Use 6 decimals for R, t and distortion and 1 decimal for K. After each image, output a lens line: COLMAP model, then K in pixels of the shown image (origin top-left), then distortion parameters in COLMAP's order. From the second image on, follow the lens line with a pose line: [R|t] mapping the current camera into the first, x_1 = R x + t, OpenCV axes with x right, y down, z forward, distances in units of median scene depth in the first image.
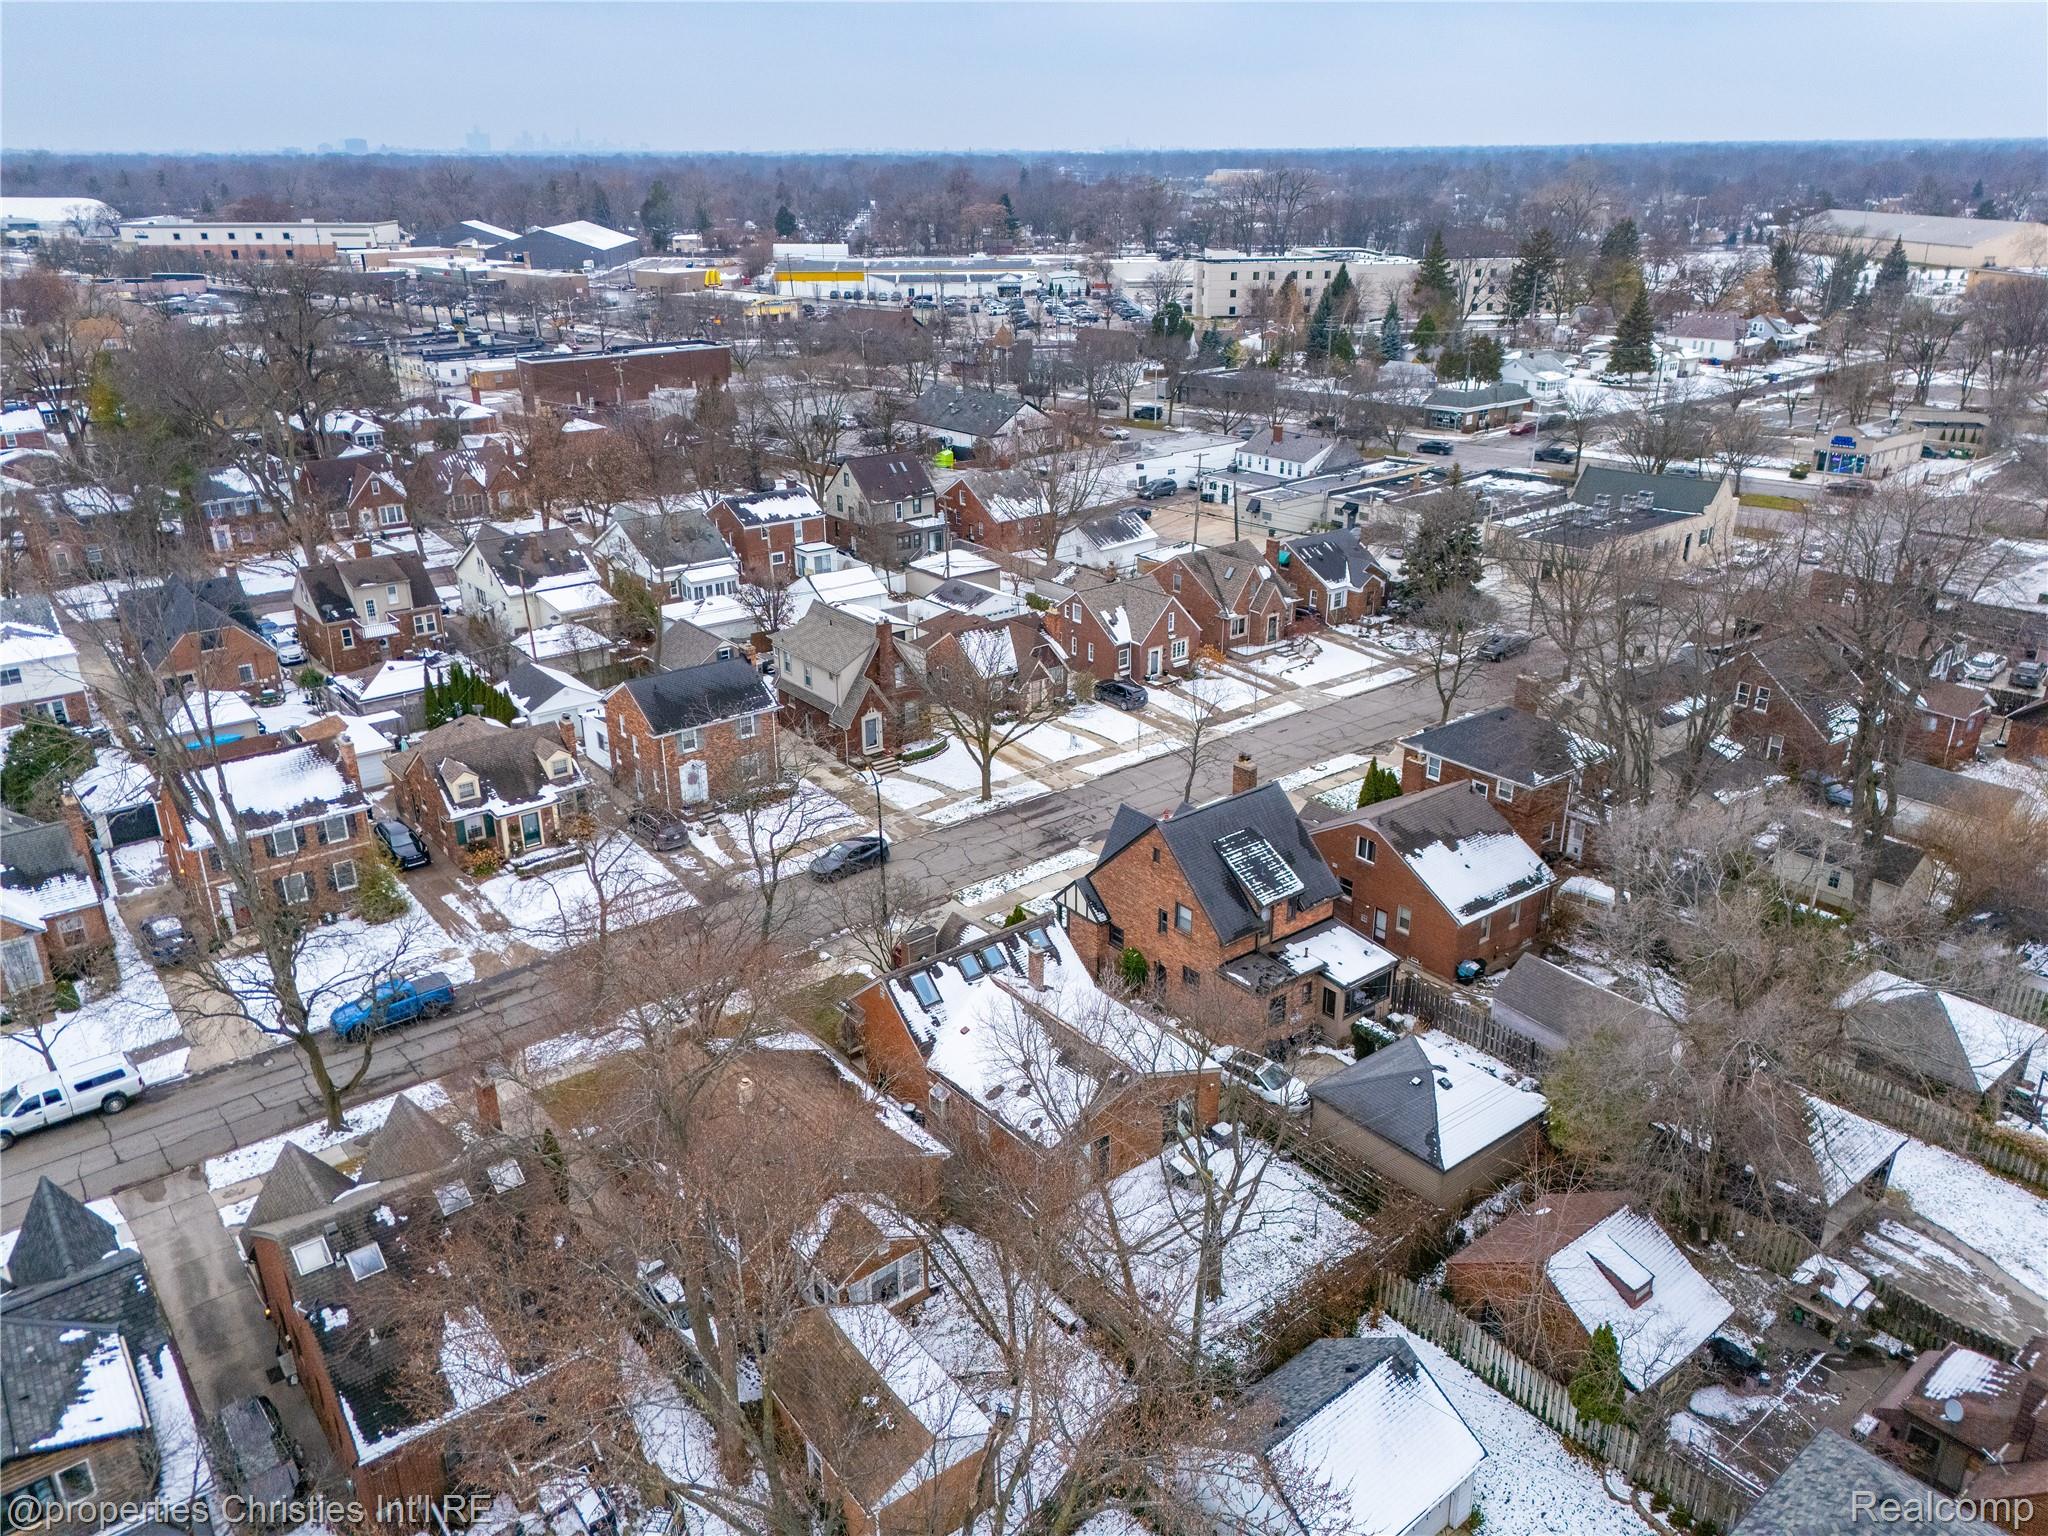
lens RADIAL K [[1485.5, 0, 1024.6], [0, 1485.5, 741.8], [0, 0, 1]] dist [0.095078, -0.123326]
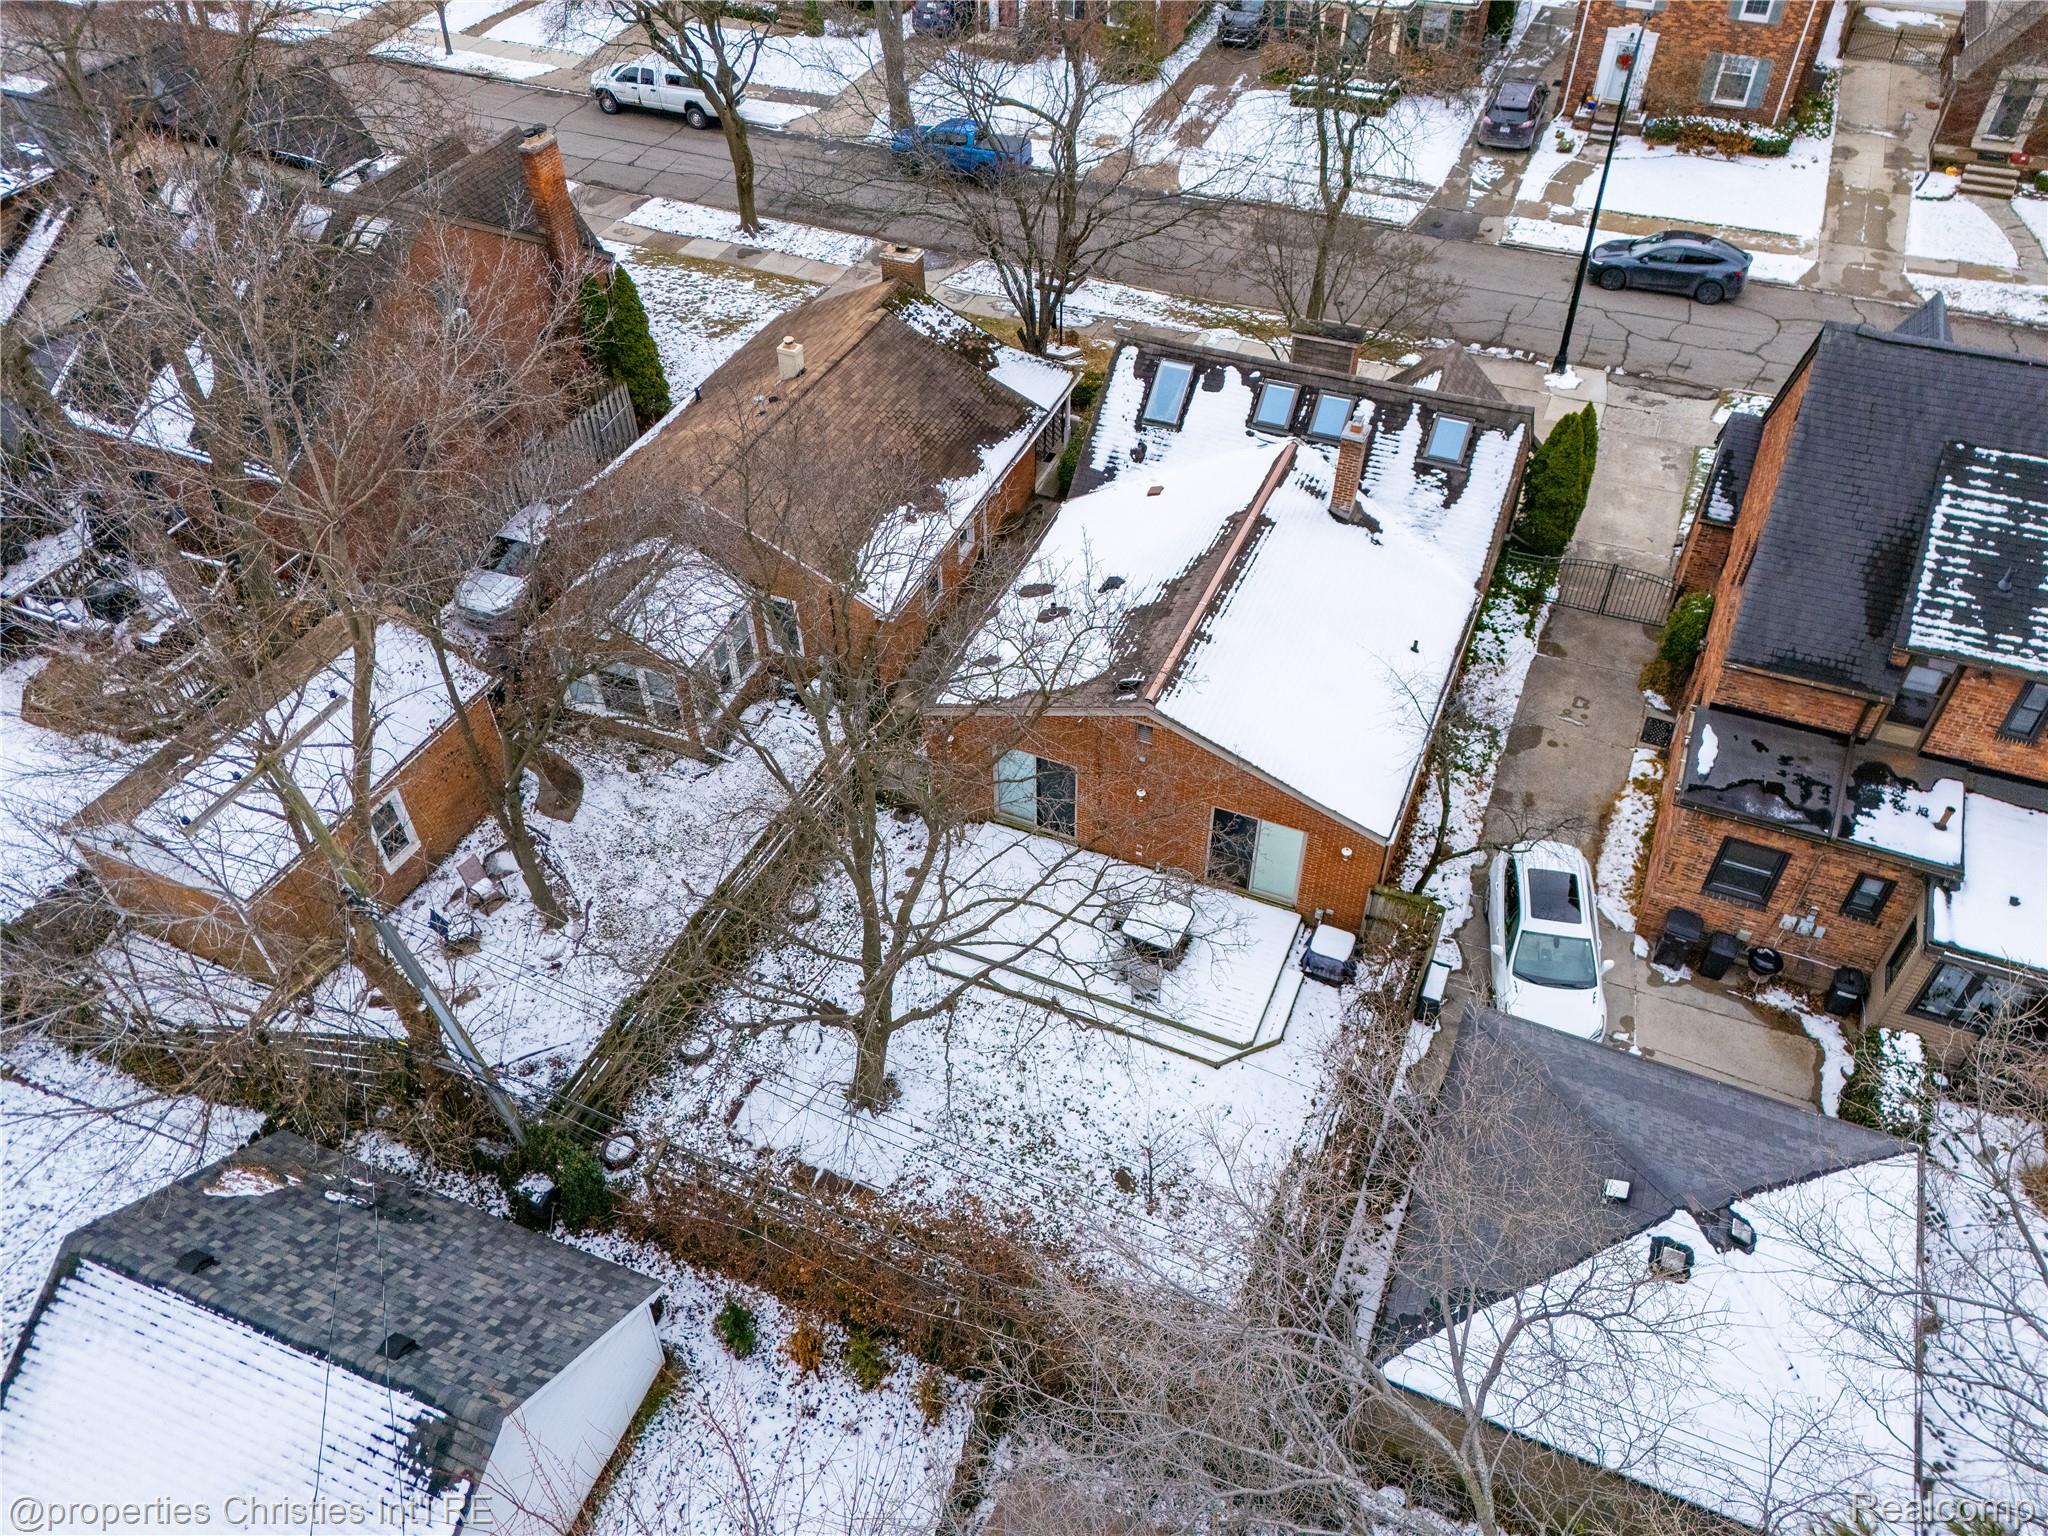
lens RADIAL K [[1505.7, 0, 1039.8], [0, 1505.7, 764.9], [0, 0, 1]] dist [0.092276, -0.085827]
pose [[0.478697, 0.605366, -0.635910, 0.213467], [-0.313320, 0.794384, 0.520370, 0.001606], [0.820171, -0.049856, 0.569942, 0.404346]]
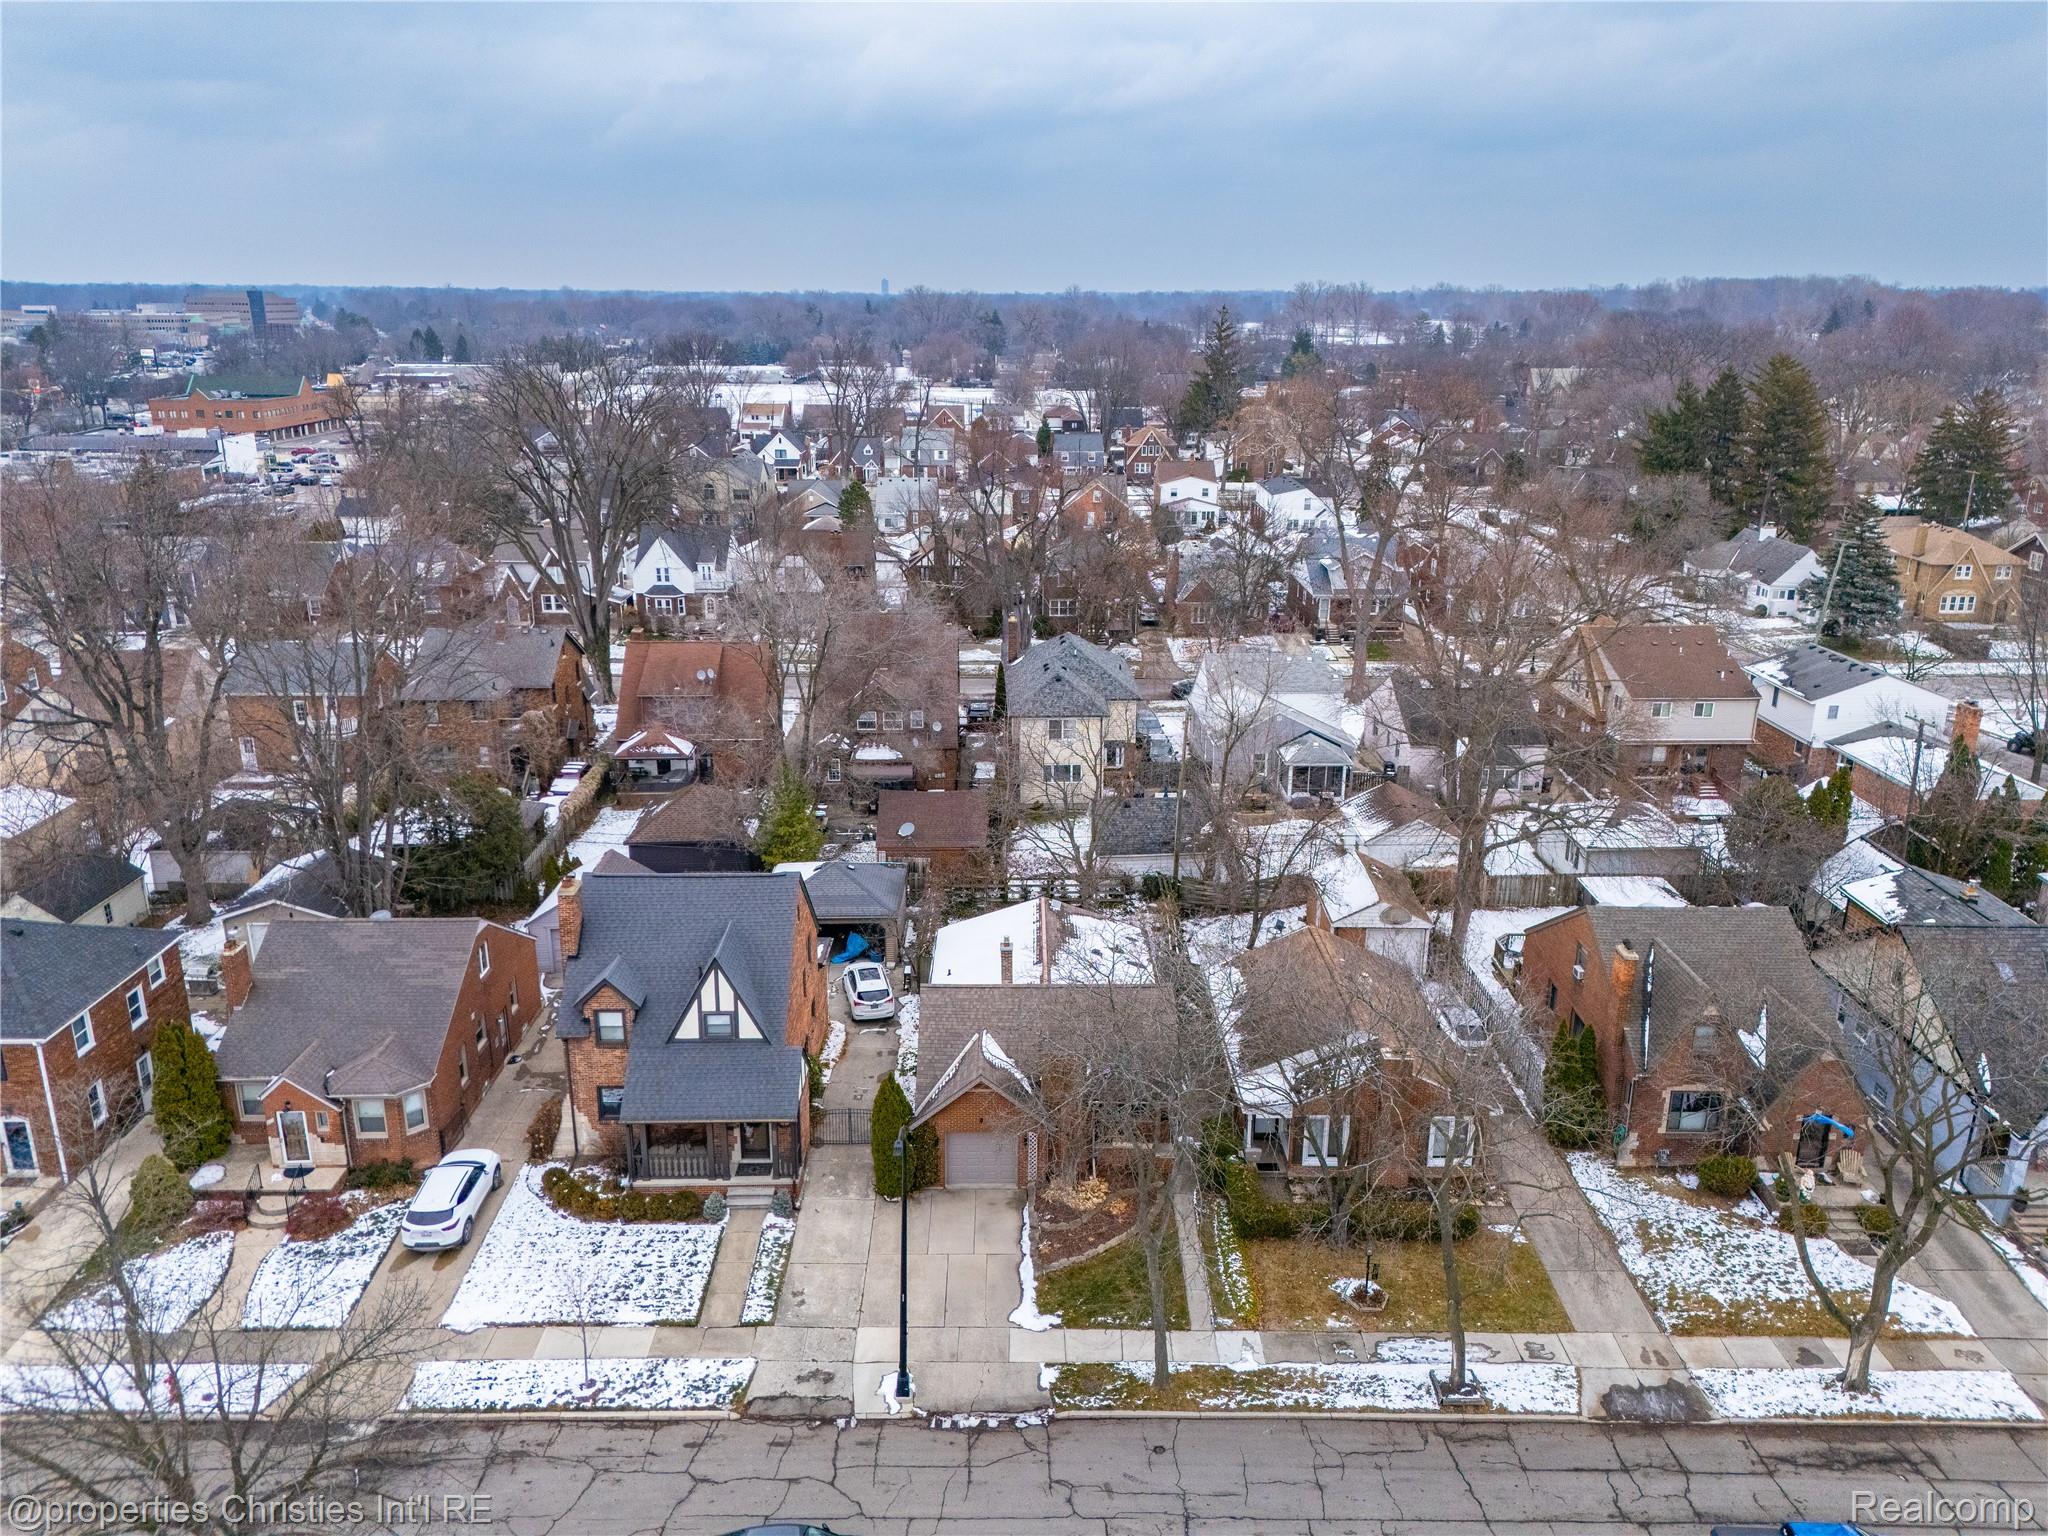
lens RADIAL K [[1485.5, 0, 1024.6], [0, 1485.5, 741.8], [0, 0, 1]] dist [0.095078, -0.123326]
pose [[-0.784919, -0.172910, 0.594982, -0.327937], [0.225385, 0.814805, 0.534129, -0.279785], [-0.577151, 0.553348, -0.600585, 0.935036]]
